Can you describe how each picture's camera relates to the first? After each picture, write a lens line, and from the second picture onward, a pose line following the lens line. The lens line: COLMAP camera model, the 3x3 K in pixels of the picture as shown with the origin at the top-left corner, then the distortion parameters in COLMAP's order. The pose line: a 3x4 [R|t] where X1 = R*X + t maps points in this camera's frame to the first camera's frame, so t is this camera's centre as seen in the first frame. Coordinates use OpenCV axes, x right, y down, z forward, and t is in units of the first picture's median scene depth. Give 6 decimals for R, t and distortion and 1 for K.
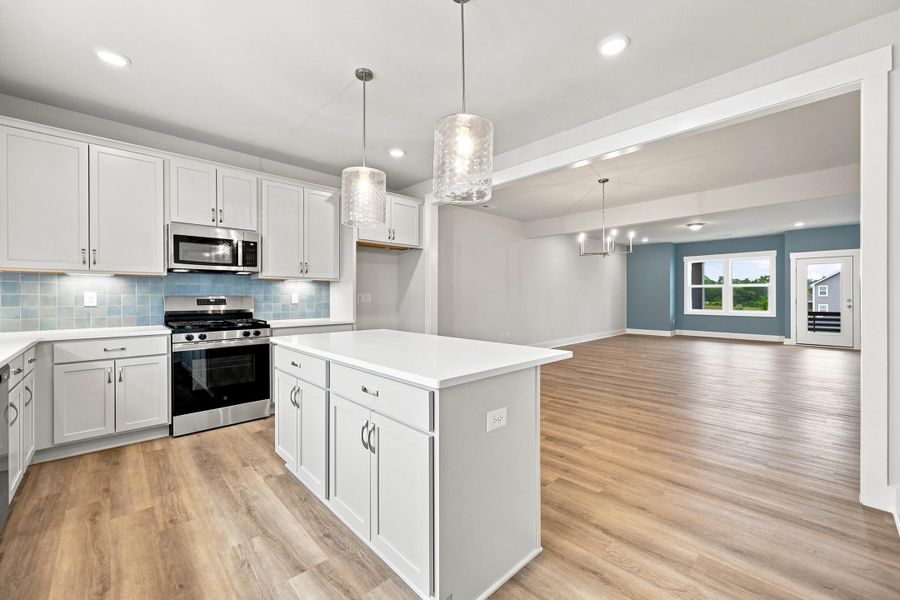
lens RADIAL K [[363.5, 0, 452.8], [0, 363.5, 296.5], [0, 0, 1]] dist [0.000007, 0.000500]
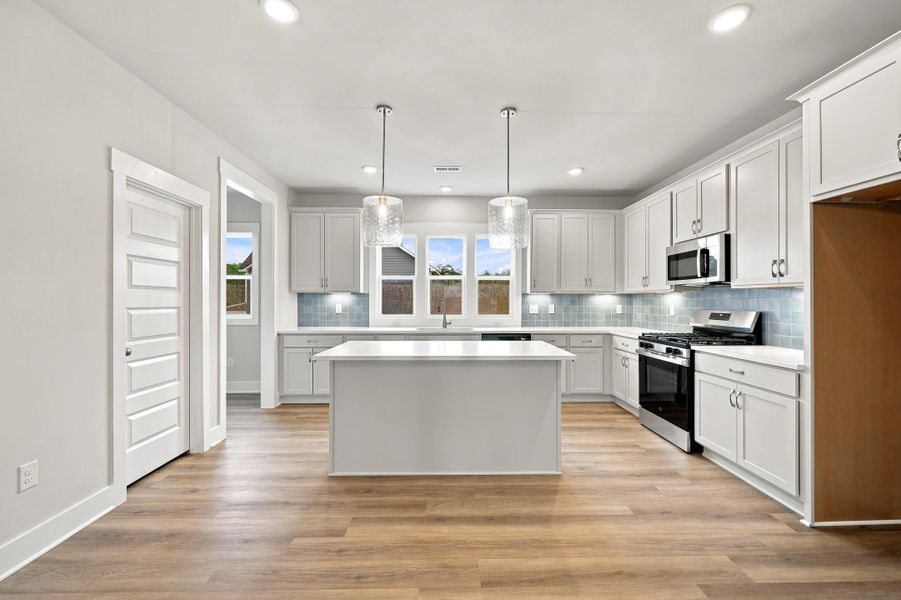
lens RADIAL K [[363.9, 0, 452.2], [0, 363.9, 299.5], [0, 0, 1]] dist [0.000007, 0.000500]
pose [[-0.678698, -0.003885, -0.734407, 0.532374], [-0.003244, 0.999992, -0.002293, -0.027145], [0.734410, 0.000826, -0.678705, 1.261316]]
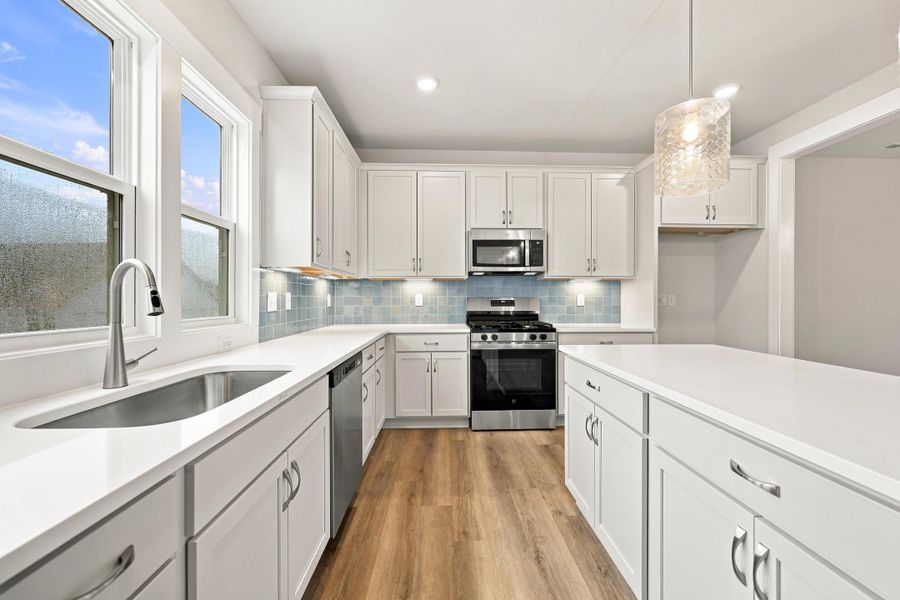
lens RADIAL K [[362.9, 0, 451.7], [0, 362.9, 299.1], [0, 0, 1]] dist [-0.000381, -0.000078]
pose [[0.744360, 0.001404, -0.667777, -0.097191], [-0.001409, 0.999999, 0.000532, 0.003543], [0.667777, 0.000545, 0.744361, 0.159069]]
